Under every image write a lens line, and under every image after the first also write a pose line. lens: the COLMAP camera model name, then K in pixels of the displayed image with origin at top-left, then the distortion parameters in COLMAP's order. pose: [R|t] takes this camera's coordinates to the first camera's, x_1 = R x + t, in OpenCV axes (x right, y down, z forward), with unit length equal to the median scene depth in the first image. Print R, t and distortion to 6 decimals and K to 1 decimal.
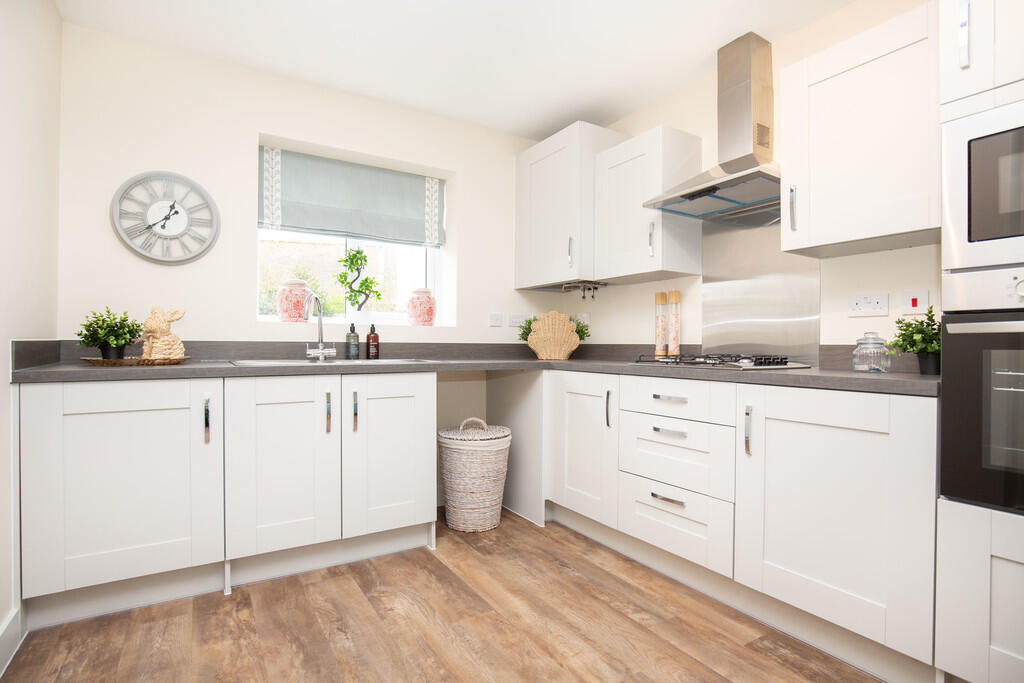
lens RADIAL K [[512.2, 0, 515.4], [0, 512.2, 345.5], [0, 0, 1]] dist [-0.025416, 0.002736]
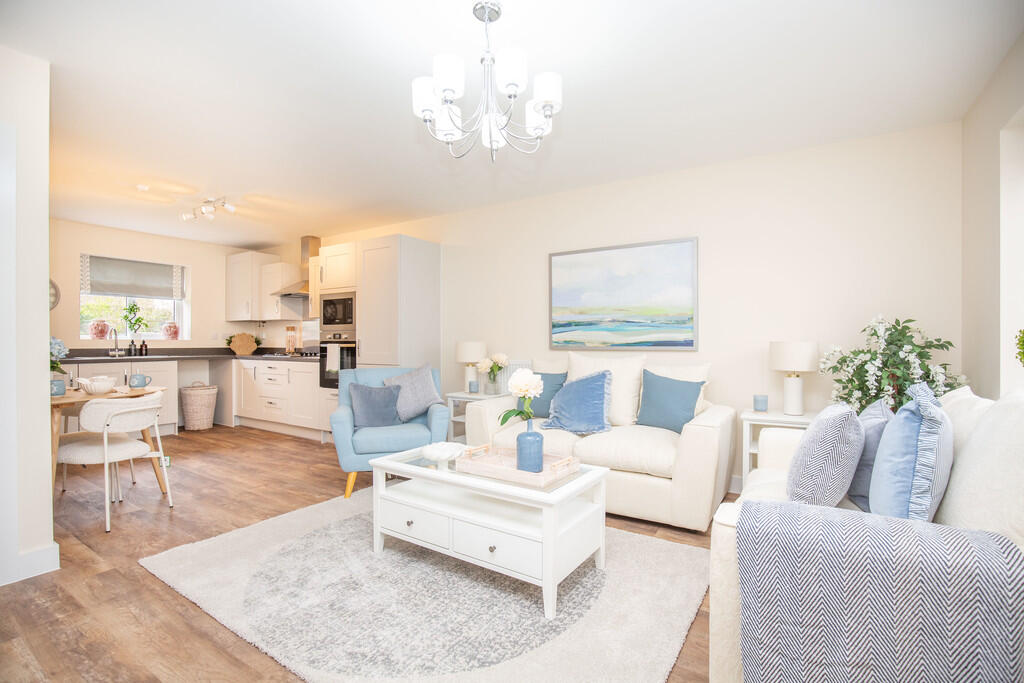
lens RADIAL K [[470.8, 0, 508.7], [0, 470.8, 345.9], [0, 0, 1]] dist [-0.020649, 0.001042]
pose [[0.909052, -0.007746, 0.416611, 0.341711], [0.004524, 0.999952, 0.008720, -0.028645], [-0.416658, -0.006043, 0.909043, -1.607354]]
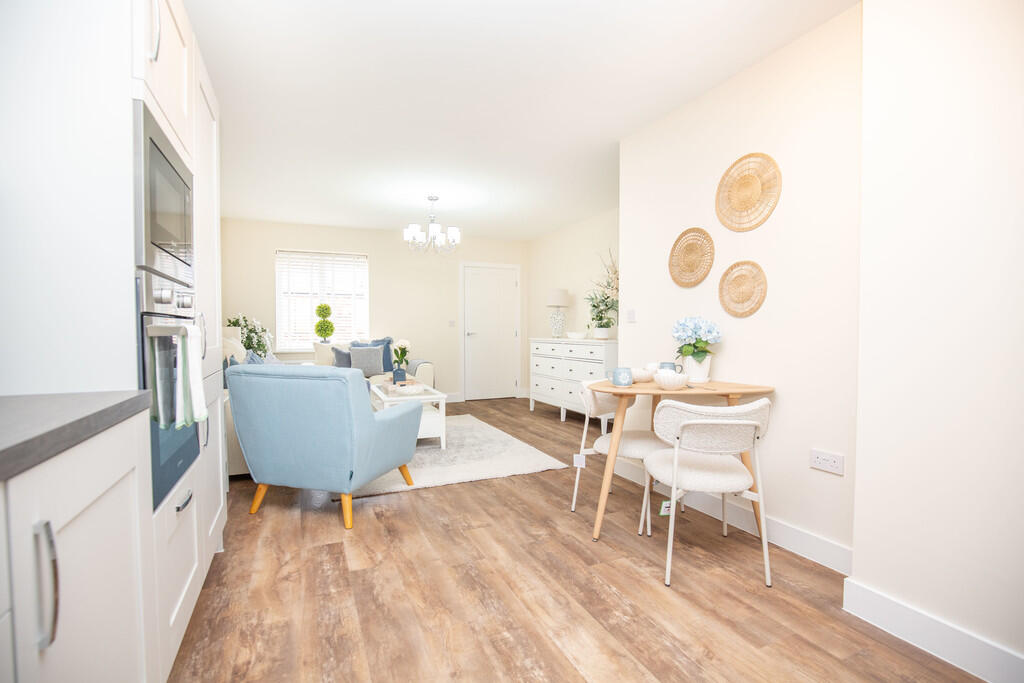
lens RADIAL K [[470.8, 0, 511.6], [0, 470.8, 342.1], [0, 0, 1]] dist [-0.020649, 0.001042]
pose [[-0.990699, -0.006281, 0.135924, 0.039986], [-0.002828, 0.999669, 0.025585, -0.018107], [-0.136039, 0.024963, -0.990389, 0.922722]]
